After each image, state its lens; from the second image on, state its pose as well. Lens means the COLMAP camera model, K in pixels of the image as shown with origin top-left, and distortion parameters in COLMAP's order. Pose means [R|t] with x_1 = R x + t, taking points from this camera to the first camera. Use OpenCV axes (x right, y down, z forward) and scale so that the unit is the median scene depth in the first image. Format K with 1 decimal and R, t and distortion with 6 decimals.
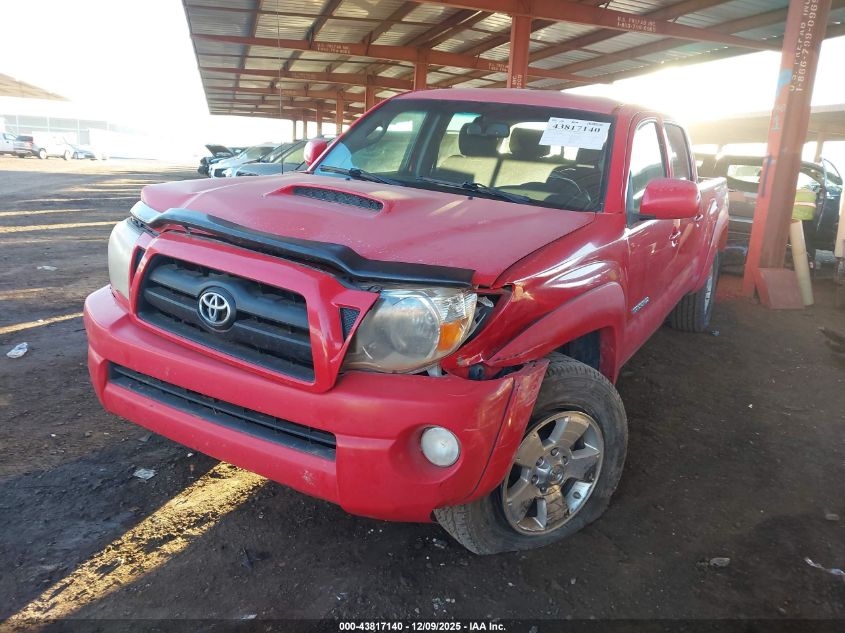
lens RADIAL K [[695.6, 0, 420.6], [0, 695.6, 331.9], [0, 0, 1]] dist [-0.013505, -0.003368]
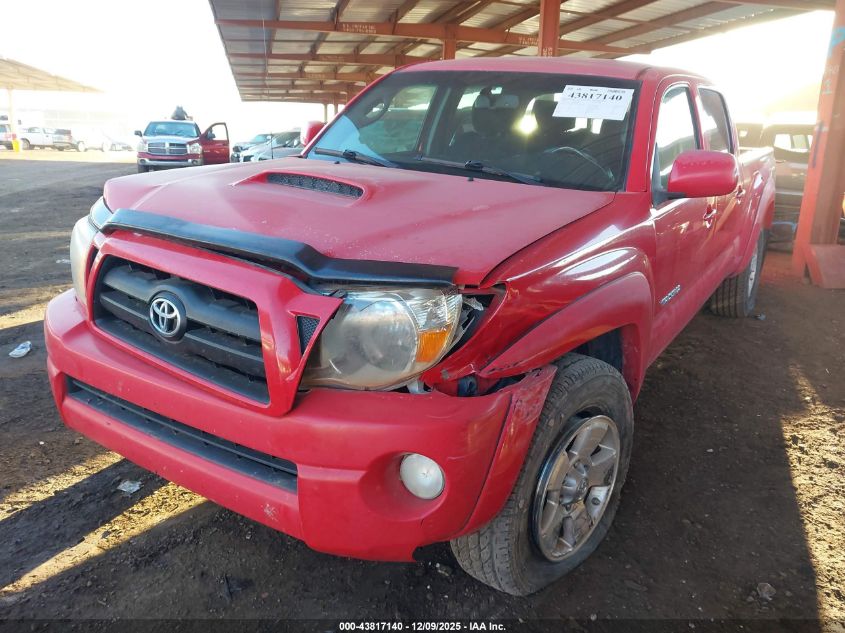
lens RADIAL K [[683.7, 0, 422.5], [0, 683.7, 316.5], [0, 0, 1]] dist [-0.007823, -0.005756]
pose [[0.997737, -0.017555, -0.064909, 0.065054], [0.018155, 0.999798, 0.008659, -0.027806], [0.064743, -0.009818, 0.997854, 0.129630]]
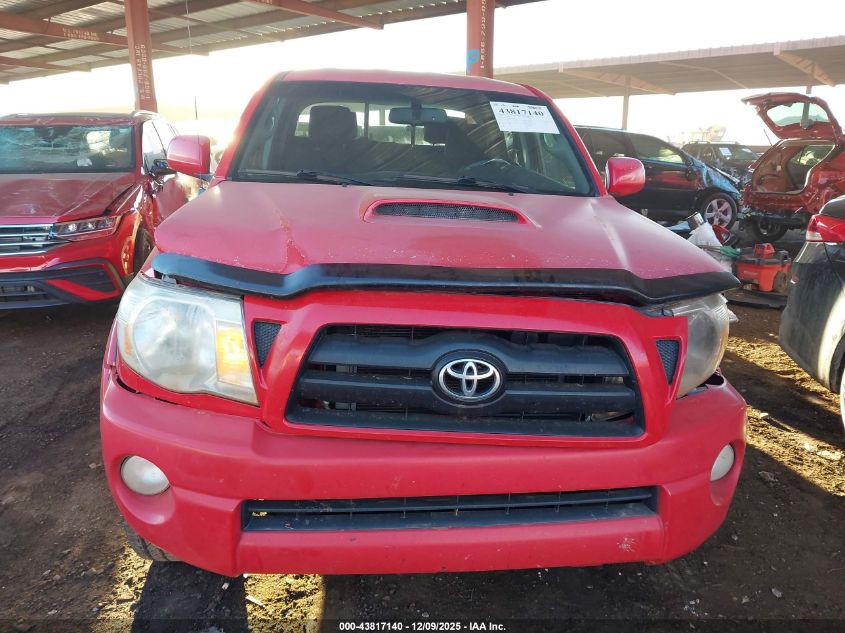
lens RADIAL K [[683.7, 0, 422.5], [0, 683.7, 316.5], [0, 0, 1]] dist [-0.007823, -0.005756]
pose [[0.794426, -0.198345, 0.574062, -0.583487], [0.184362, 0.979328, 0.083237, -0.132741], [-0.578704, 0.039710, 0.814570, 0.344678]]
